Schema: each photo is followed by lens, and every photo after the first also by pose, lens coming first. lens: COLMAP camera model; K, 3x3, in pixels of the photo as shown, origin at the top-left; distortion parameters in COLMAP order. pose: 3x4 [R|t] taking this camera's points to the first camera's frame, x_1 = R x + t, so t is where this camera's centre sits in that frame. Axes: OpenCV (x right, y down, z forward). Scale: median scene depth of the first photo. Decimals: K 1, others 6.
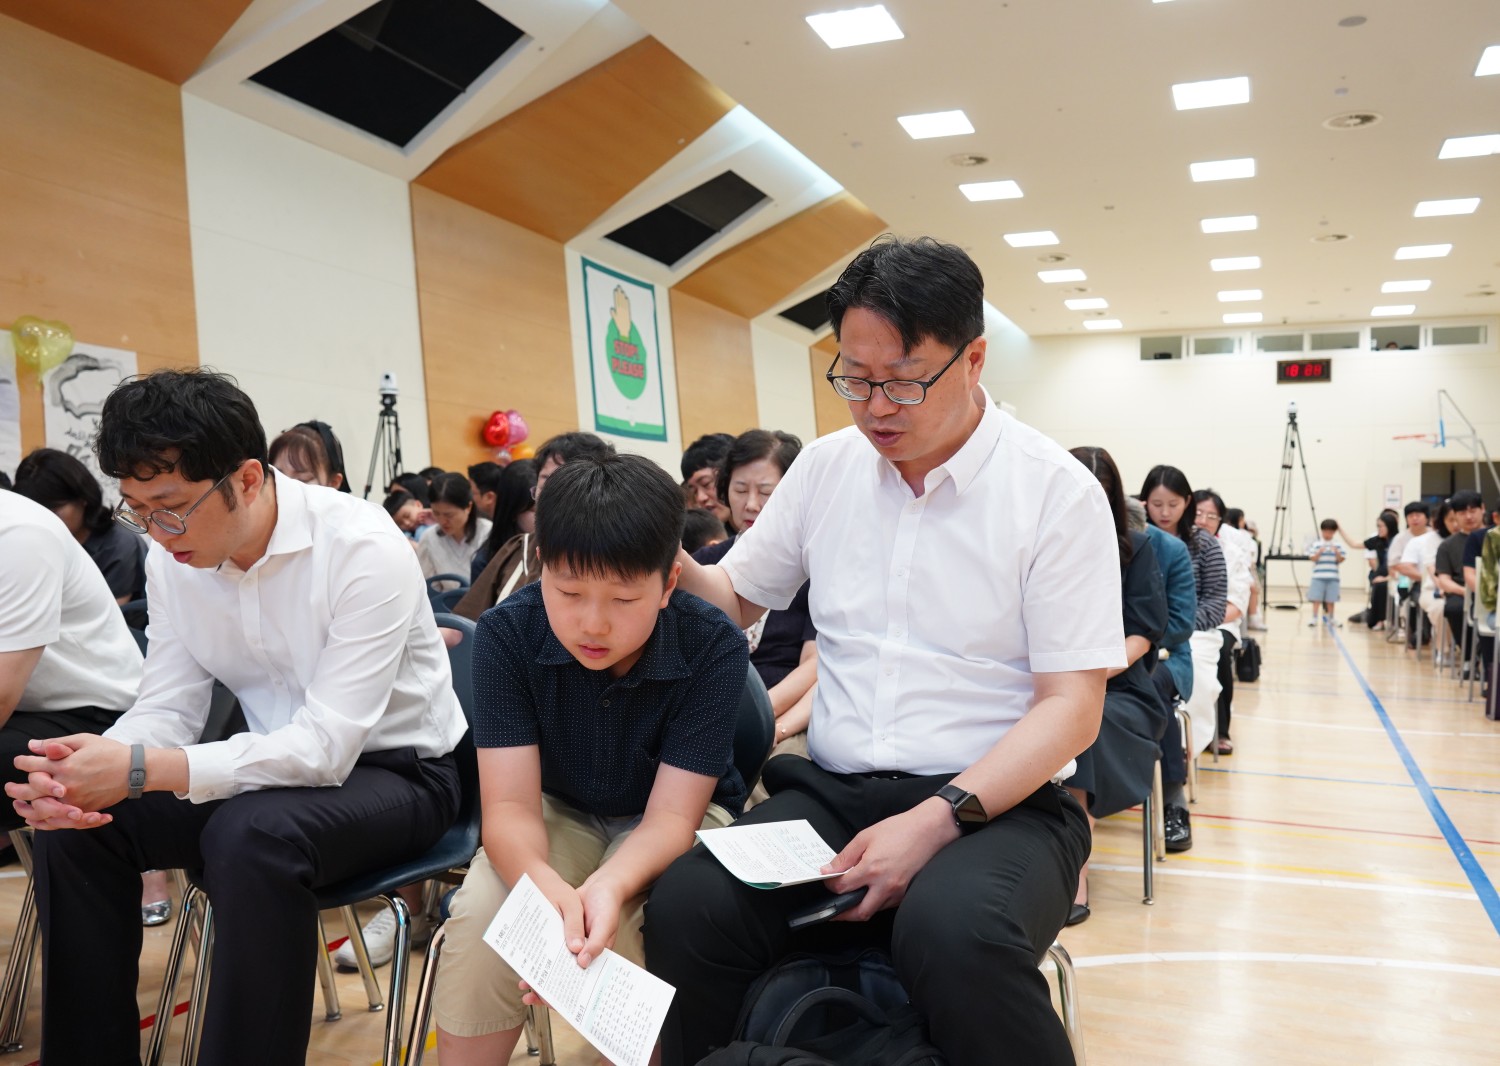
lens RADIAL K [[1261.5, 0, 750.0], [0, 1261.5, 533.0], [0, 0, 1]] dist [-0.009505, 0.009832]
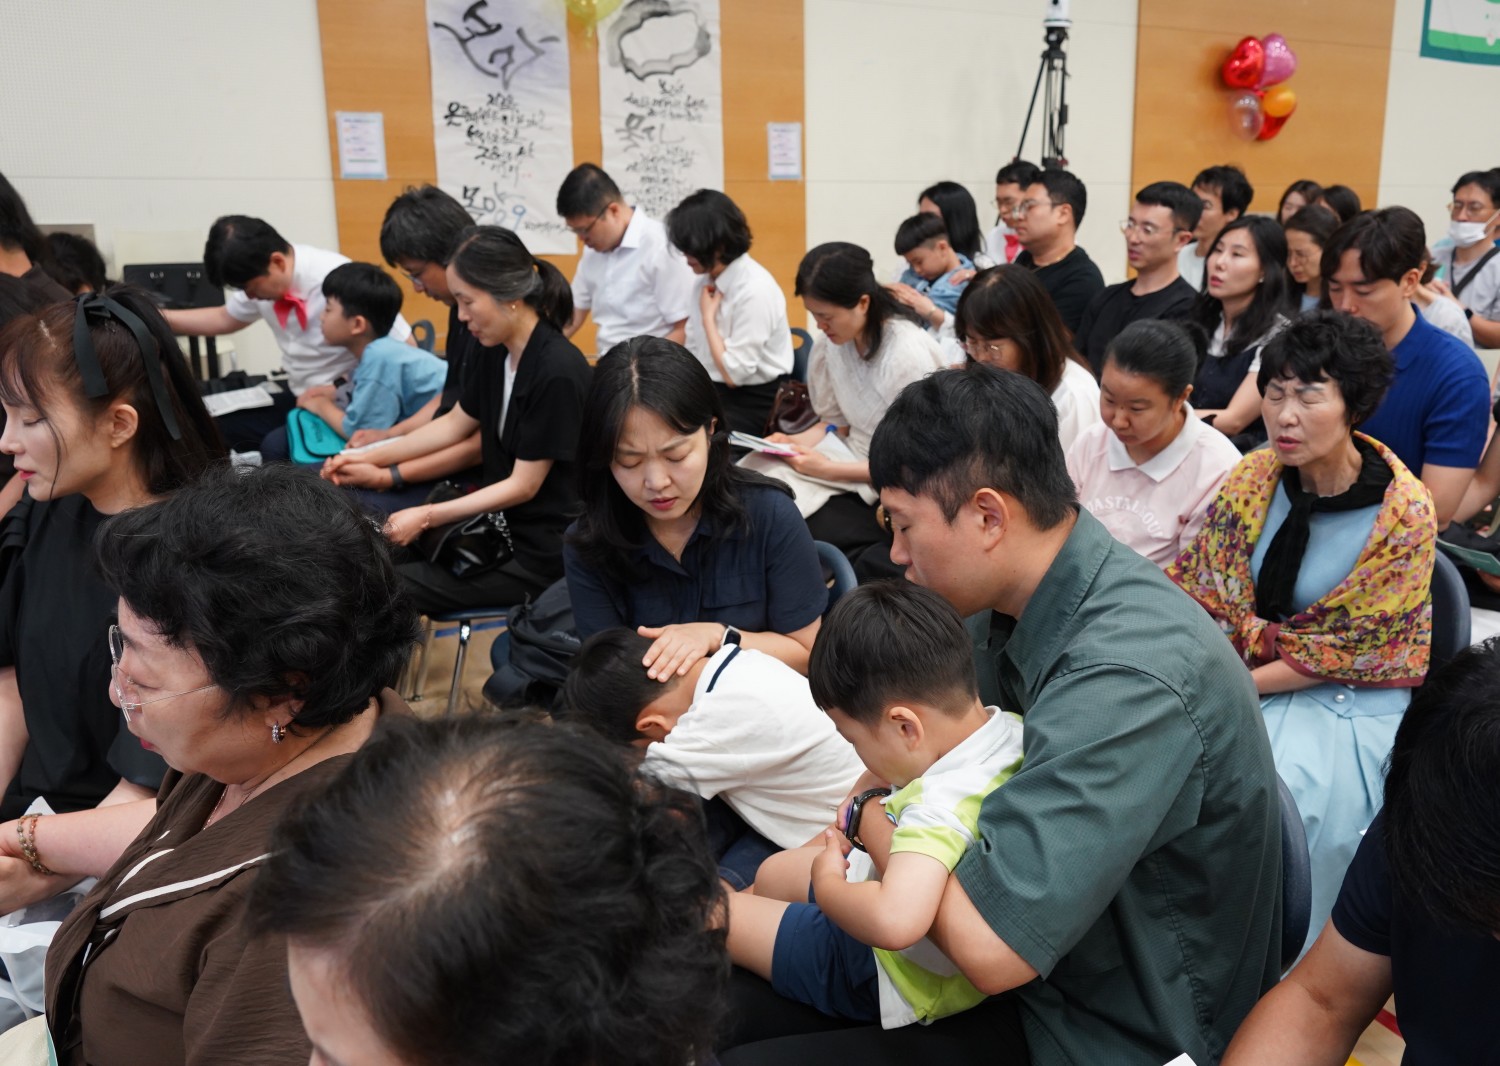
lens RADIAL K [[1261.5, 0, 750.0], [0, 1261.5, 533.0], [0, 0, 1]] dist [-0.009505, 0.009832]
pose [[0.791425, 0.213350, -0.572826, 0.053619], [-0.027586, 0.948623, 0.315202, -0.057179], [0.610644, -0.233657, 0.756649, 0.271816]]
